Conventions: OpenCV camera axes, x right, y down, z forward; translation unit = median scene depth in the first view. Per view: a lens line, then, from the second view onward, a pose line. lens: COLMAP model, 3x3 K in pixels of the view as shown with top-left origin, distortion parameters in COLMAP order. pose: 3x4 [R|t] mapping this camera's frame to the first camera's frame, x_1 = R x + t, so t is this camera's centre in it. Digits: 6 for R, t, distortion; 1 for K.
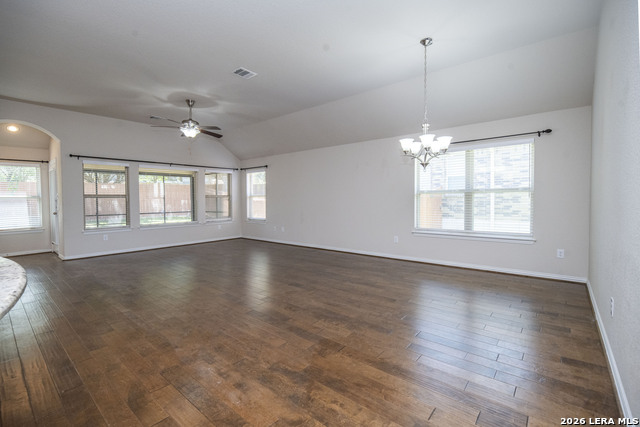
lens RADIAL K [[290.9, 0, 316.5], [0, 290.9, 202.3], [0, 0, 1]] dist [-0.001920, -0.000635]
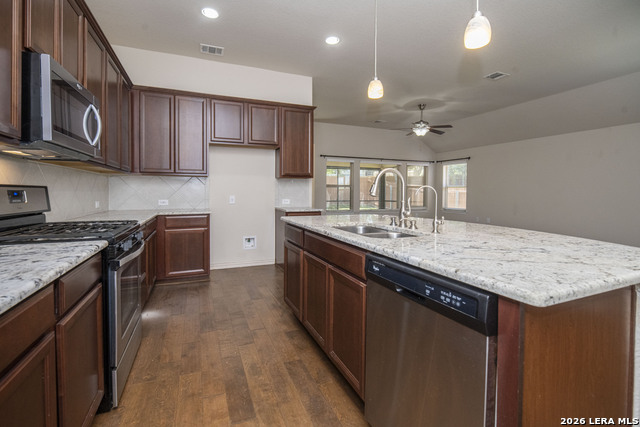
lens RADIAL K [[290.9, 0, 316.5], [0, 290.9, 202.3], [0, 0, 1]] dist [-0.001920, -0.000635]
pose [[0.890867, 0.029937, -0.453276, -0.232545], [-0.017313, 0.999339, 0.031975, 0.011681], [0.453934, -0.020638, 0.890796, -0.211815]]
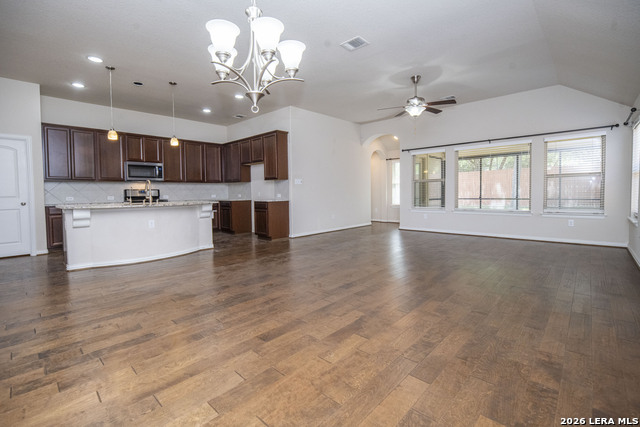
lens RADIAL K [[282.8, 0, 302.4], [0, 282.8, 199.9], [0, 0, 1]] dist [0.000274, -0.000113]
pose [[-0.080021, 0.036513, -0.996124, 0.454625], [0.002839, 0.999333, 0.036403, 0.013165], [0.996789, 0.000085, -0.080071, 0.610795]]
